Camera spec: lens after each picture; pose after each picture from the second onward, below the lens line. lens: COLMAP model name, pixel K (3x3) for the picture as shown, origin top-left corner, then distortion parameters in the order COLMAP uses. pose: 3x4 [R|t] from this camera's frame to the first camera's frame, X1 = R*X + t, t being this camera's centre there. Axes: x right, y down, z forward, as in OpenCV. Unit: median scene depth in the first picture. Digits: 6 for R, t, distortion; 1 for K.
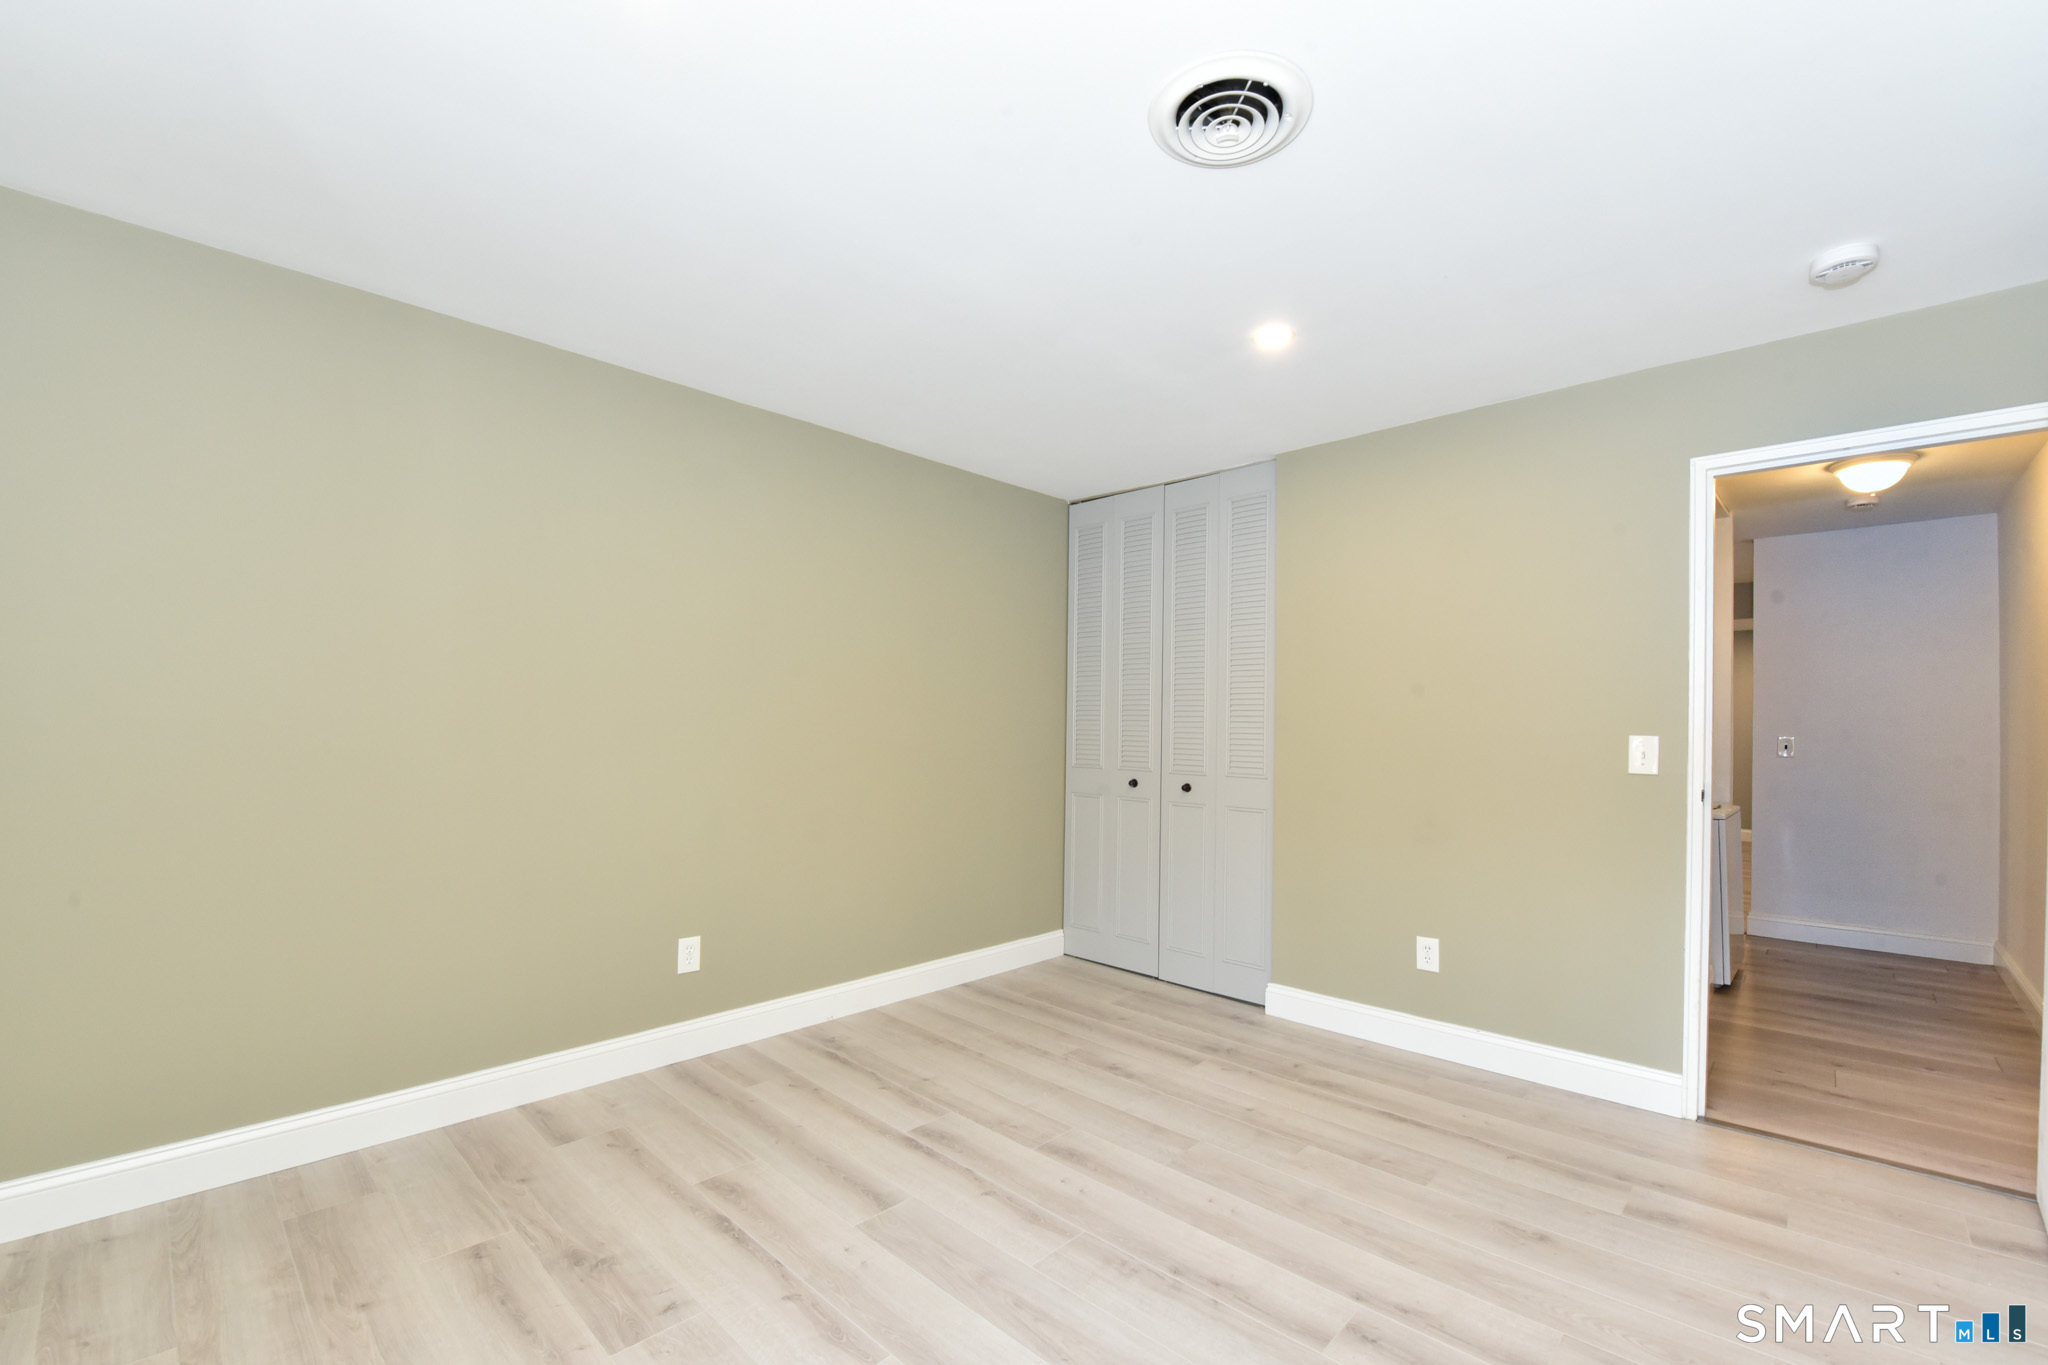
lens RADIAL K [[842.8, 0, 1026.1], [0, 842.8, 713.0], [0, 0, 1]] dist [-0.011368, -0.003942]
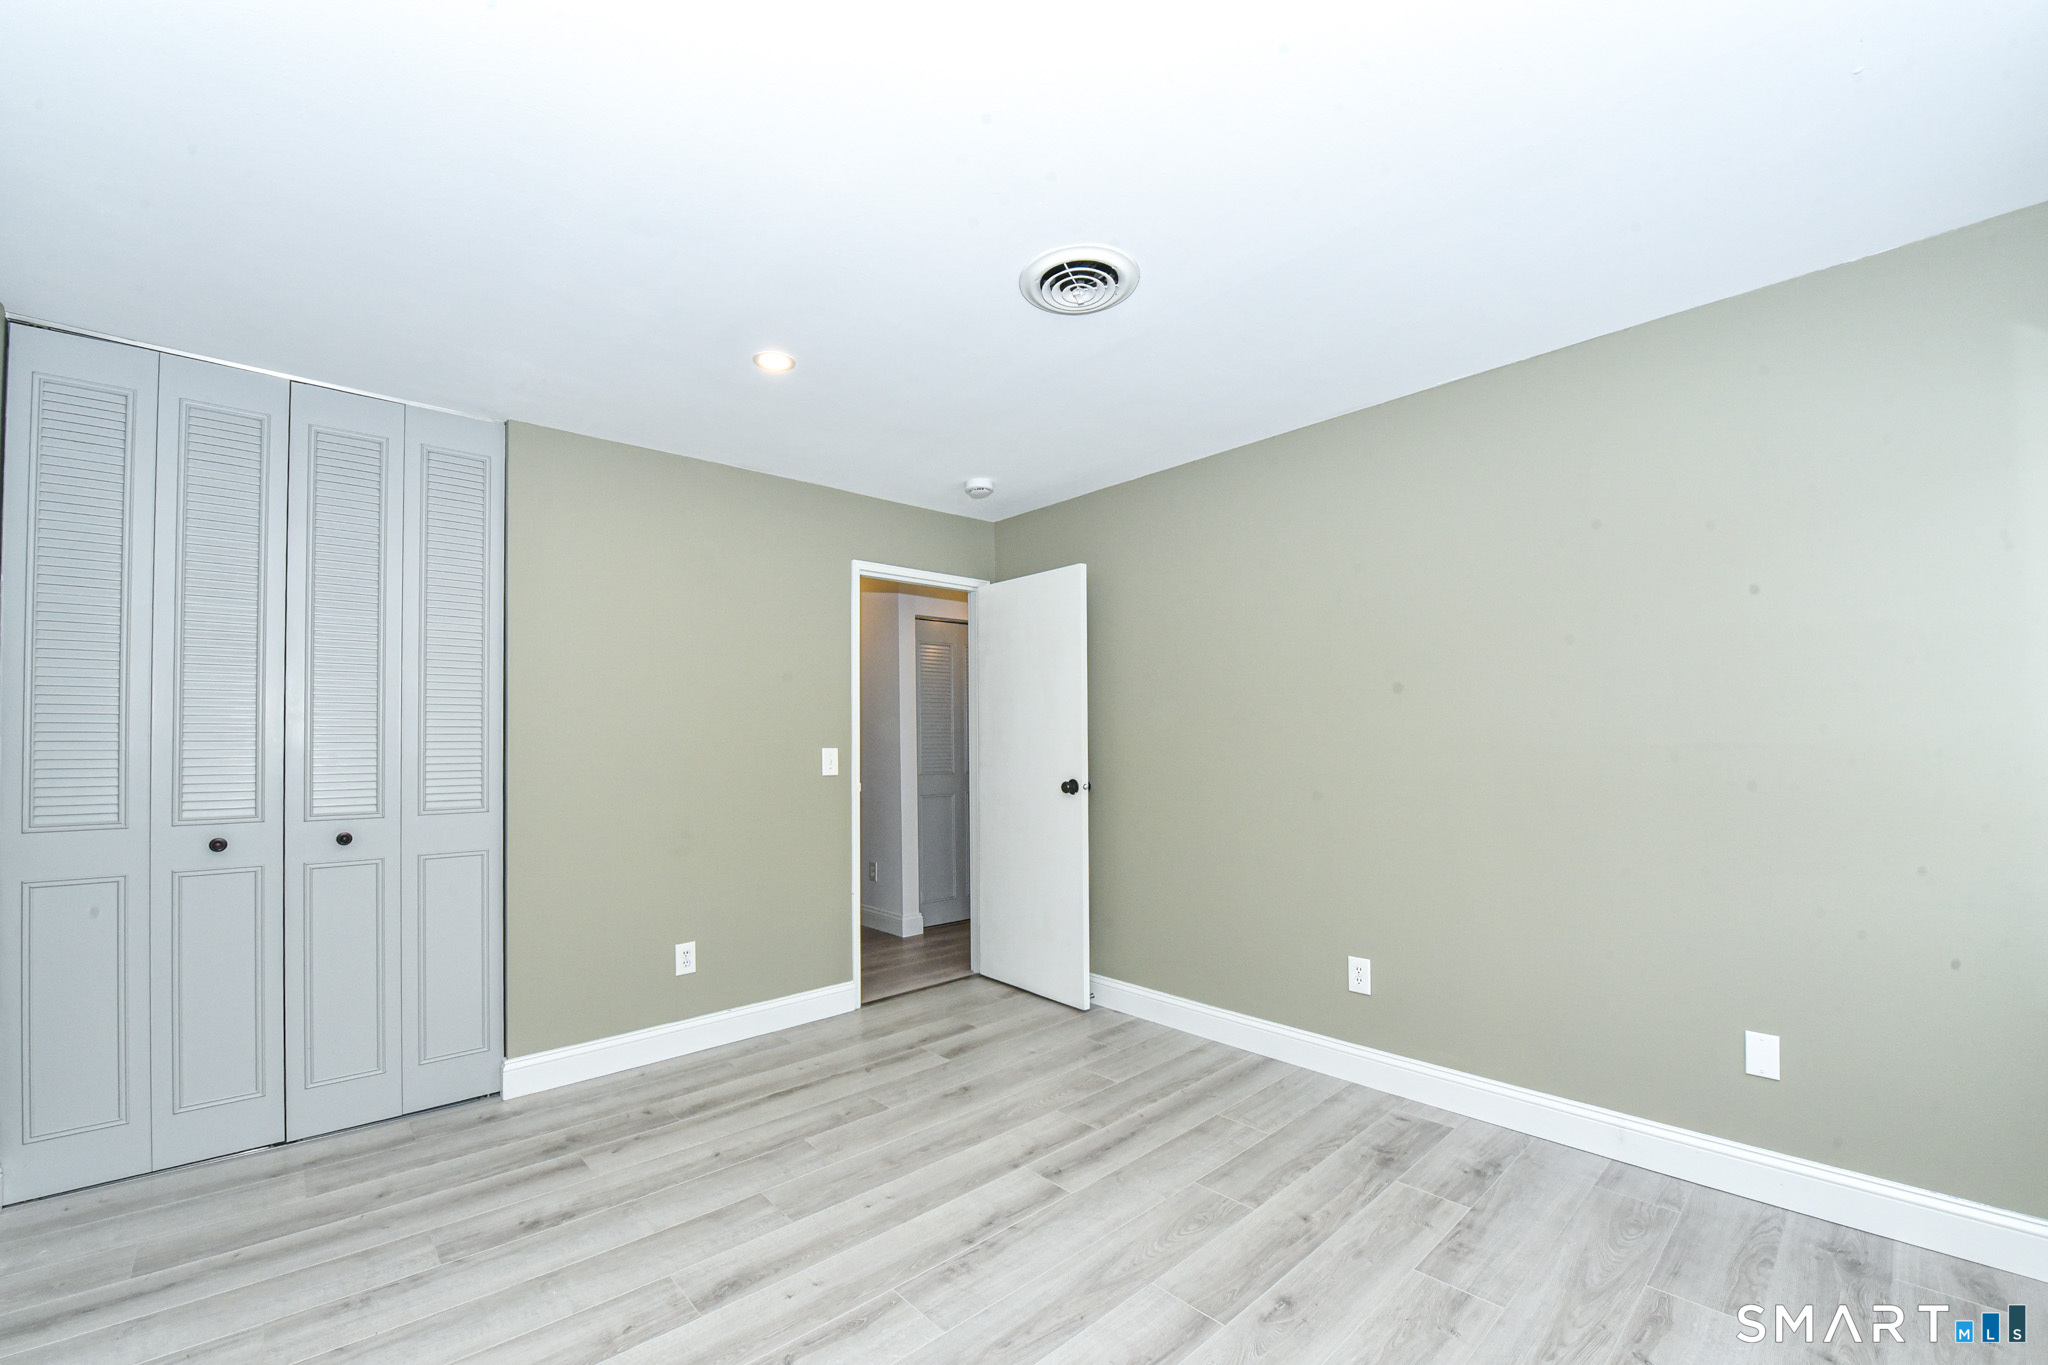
lens RADIAL K [[845.4, 0, 992.3], [0, 845.4, 725.4], [0, 0, 1]] dist [-0.021571, -0.000355]
pose [[0.090084, 0.007509, 0.995906, -0.651037], [-0.004115, 0.999966, -0.007168, -0.001612], [-0.995926, -0.003452, 0.090112, 0.618799]]
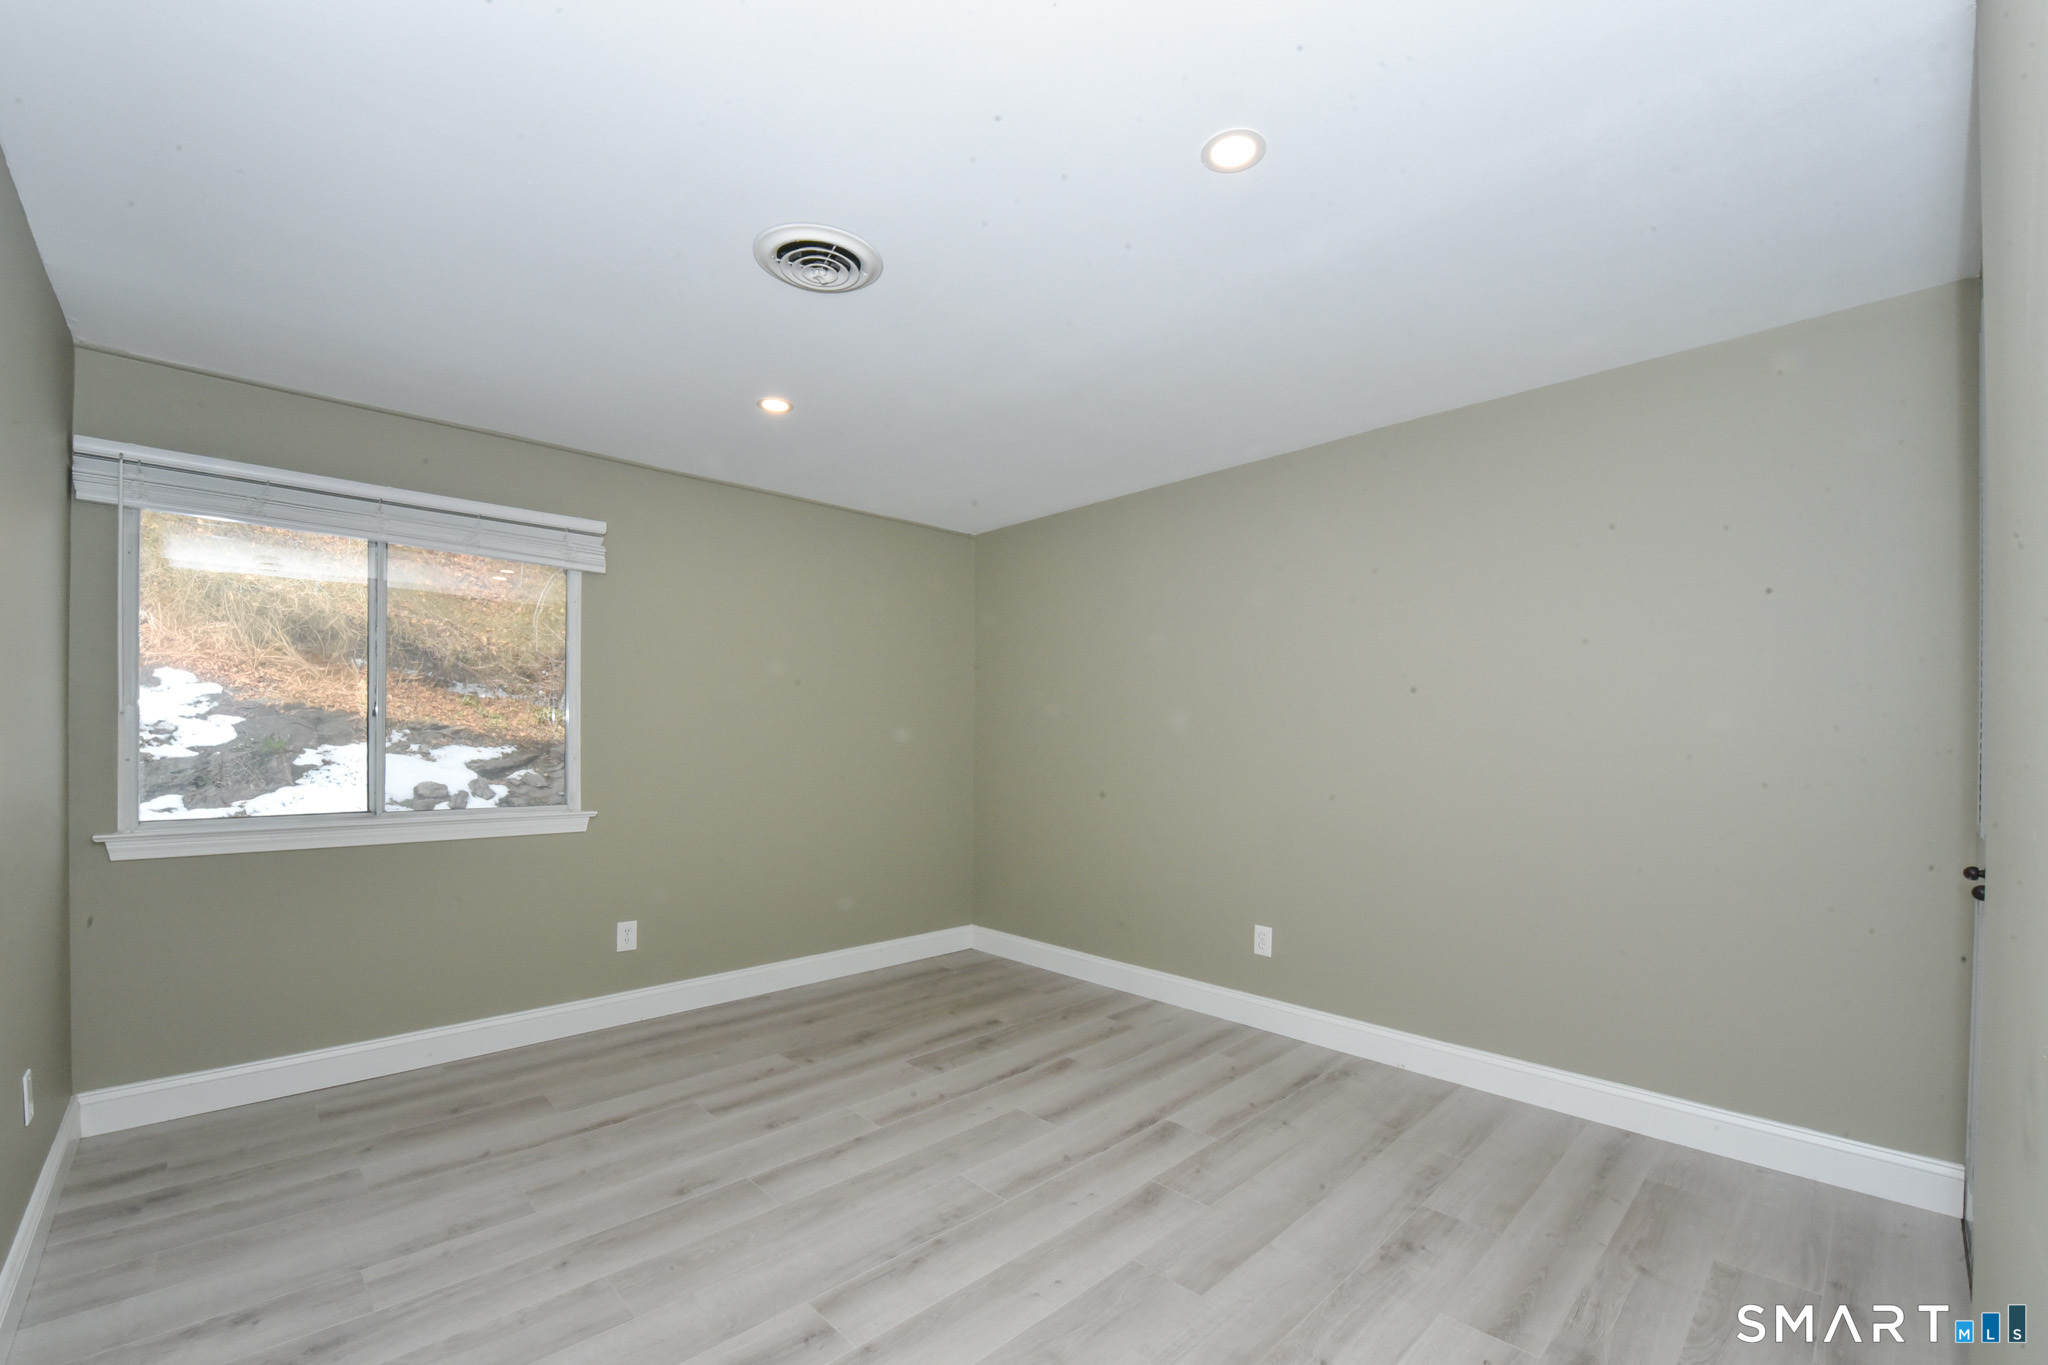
lens RADIAL K [[842.8, 0, 1026.1], [0, 842.8, 713.0], [0, 0, 1]] dist [-0.011368, -0.003942]
pose [[-0.036115, -0.047753, -0.998206, 0.909727], [0.009943, 0.998791, -0.048141, 0.028872], [0.999298, -0.011664, -0.035596, 0.820894]]
